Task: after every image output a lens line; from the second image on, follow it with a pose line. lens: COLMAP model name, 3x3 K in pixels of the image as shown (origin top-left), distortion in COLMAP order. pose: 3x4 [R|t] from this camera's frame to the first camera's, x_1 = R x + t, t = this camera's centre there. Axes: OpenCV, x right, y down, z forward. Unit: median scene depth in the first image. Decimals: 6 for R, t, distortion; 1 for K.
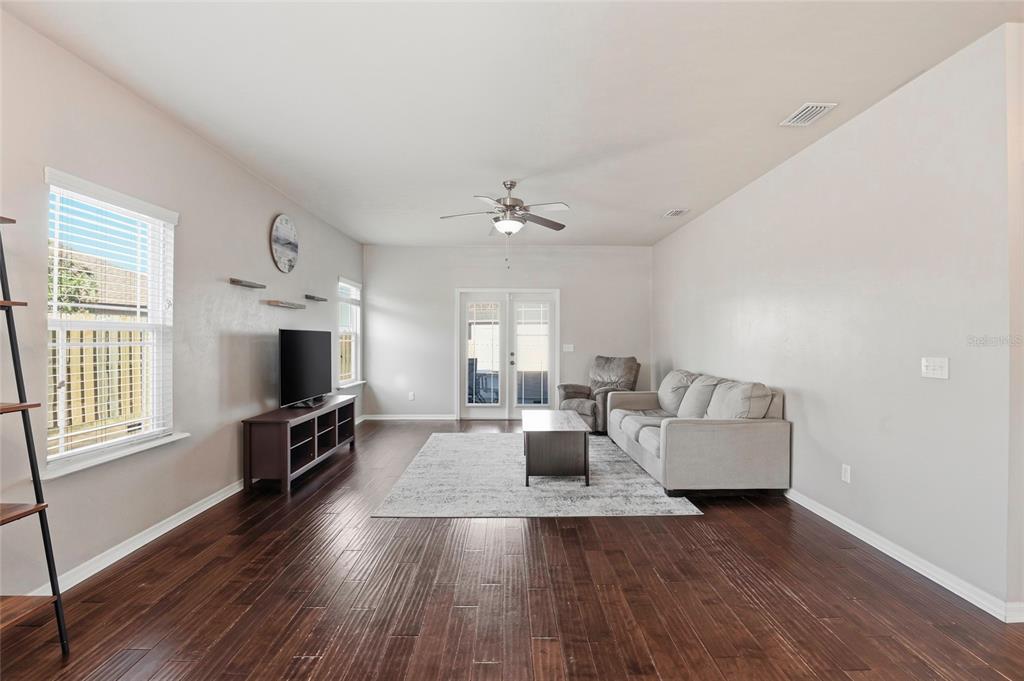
lens RADIAL K [[479.3, 0, 512.6], [0, 479.3, 336.4], [0, 0, 1]] dist [-0.031677, 0.002011]
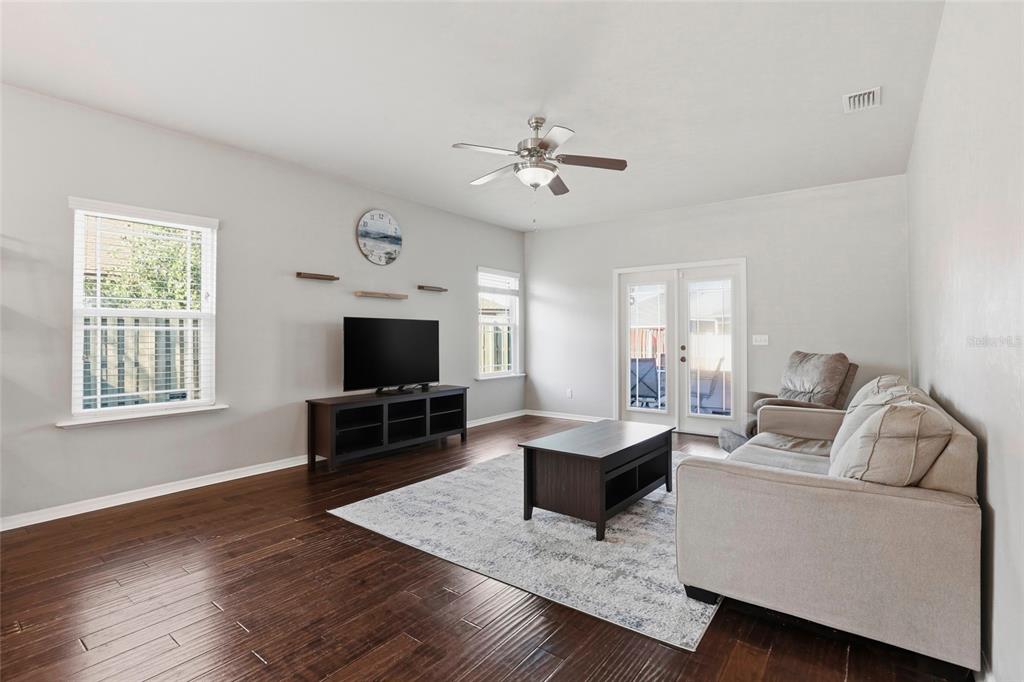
lens RADIAL K [[479.3, 0, 513.7], [0, 479.3, 334.2], [0, 0, 1]] dist [-0.031677, 0.002011]
pose [[0.789715, -0.005435, -0.613450, 0.407991], [0.005015, 0.999985, -0.002405, 0.023638], [0.613454, -0.001177, 0.789730, 0.349346]]
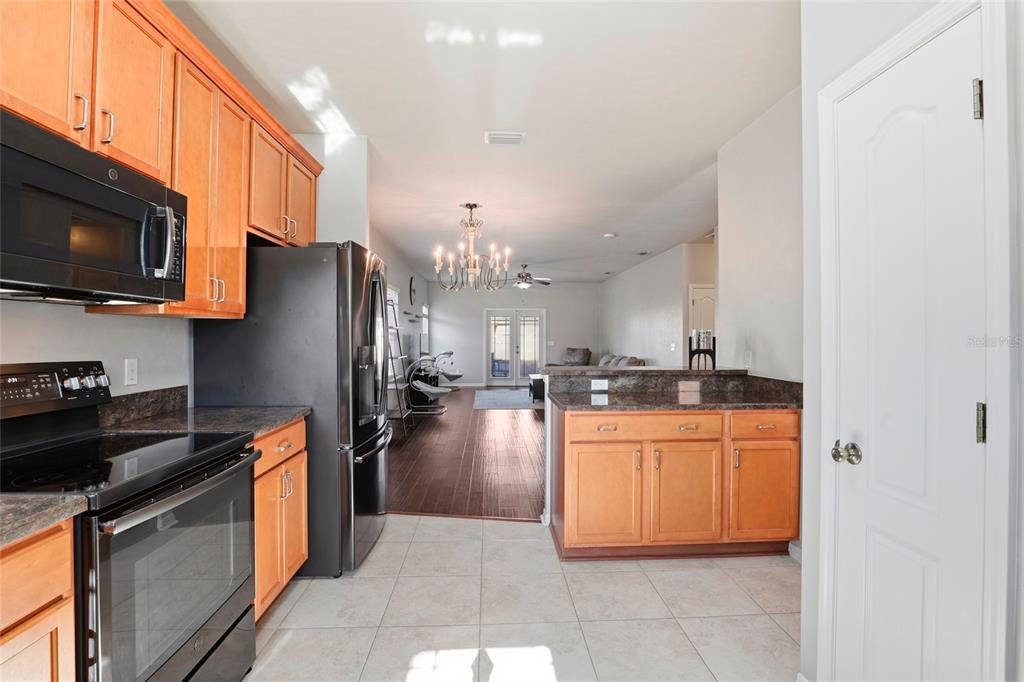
lens RADIAL K [[479.3, 0, 511.8], [0, 479.3, 335.8], [0, 0, 1]] dist [-0.031677, 0.002011]
pose [[0.999285, 0.000215, 0.037804, -0.134782], [-0.000155, 0.999999, -0.001600, -0.000874], [-0.037804, 0.001593, 0.999284, -1.077362]]
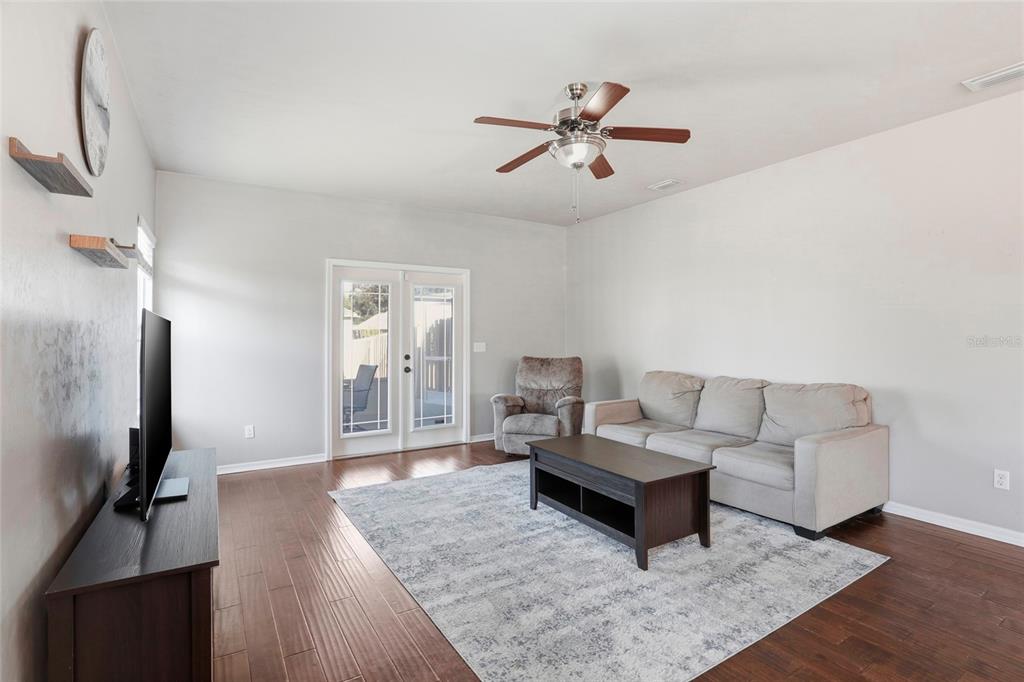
lens RADIAL K [[495.9, 0, 518.2], [0, 495.9, 325.5], [0, 0, 1]] dist [-0.023751, 0.000131]
pose [[0.849185, 0.007243, 0.528046, -0.393707], [0.001249, 0.999876, -0.015723, 0.002611], [-0.528094, 0.014011, 0.849070, 0.462832]]
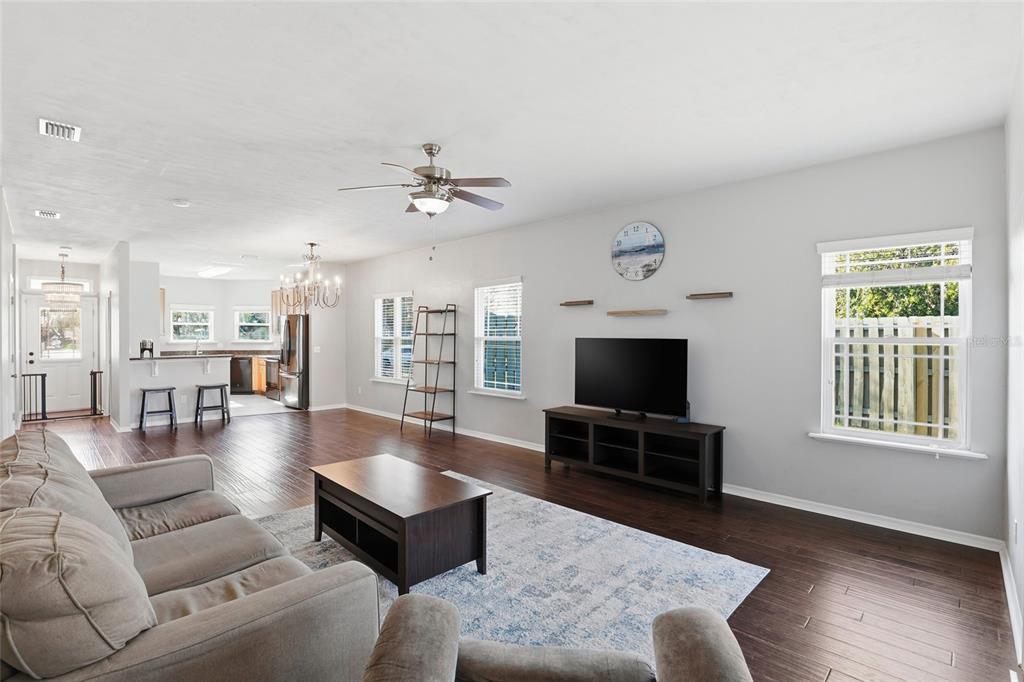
lens RADIAL K [[479.3, 0, 507.0], [0, 479.3, 339.1], [0, 0, 1]] dist [-0.031677, 0.002011]
pose [[-0.714226, 0.003430, -0.699906, 0.416762], [0.000335, 0.999990, 0.004558, -0.016940], [0.699915, 0.003021, -0.714220, 1.538915]]
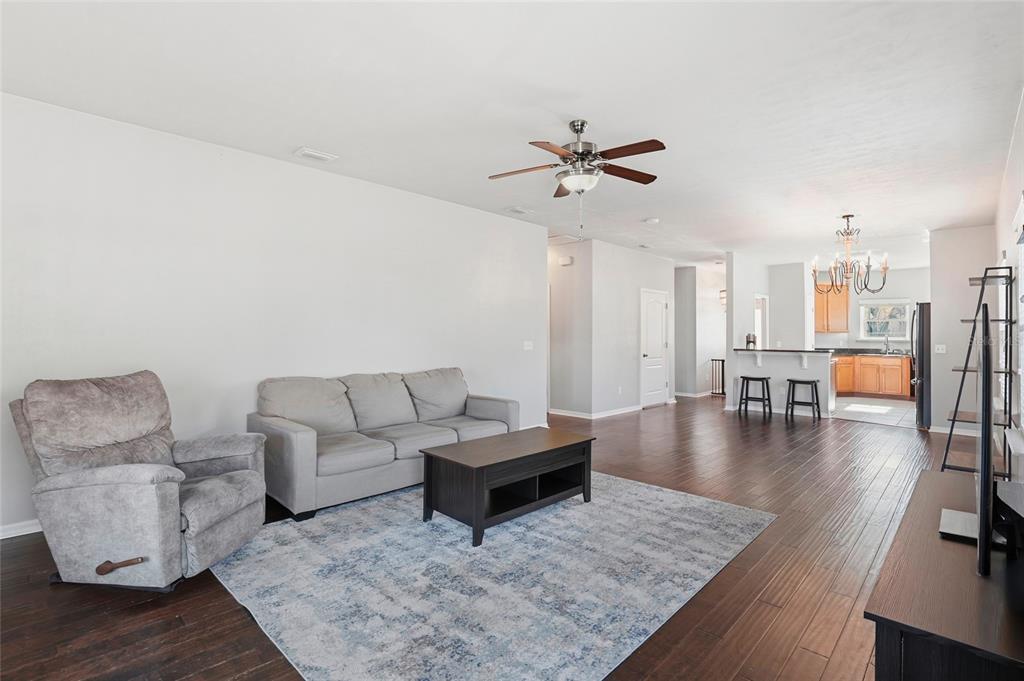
lens RADIAL K [[479.3, 0, 516.7], [0, 479.3, 330.2], [0, 0, 1]] dist [-0.031677, 0.002011]
pose [[-0.713358, -0.001132, 0.700799, -0.429397], [-0.011397, 0.999885, -0.009986, 0.005331], [-0.700707, -0.015110, -0.713289, 1.500521]]
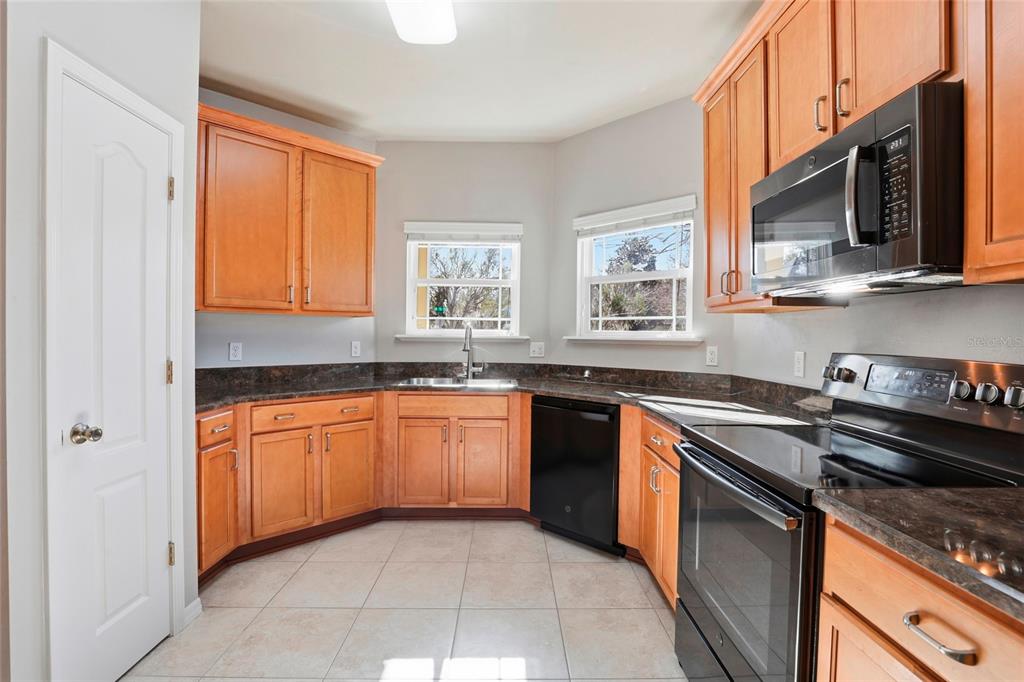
lens RADIAL K [[479.3, 0, 517.1], [0, 479.3, 340.6], [0, 0, 1]] dist [-0.031677, 0.002011]
pose [[-0.999853, -0.013815, -0.010150, -0.198414], [-0.013889, 0.999877, 0.007248, 0.007909], [0.010049, 0.007388, -0.999922, -0.464602]]
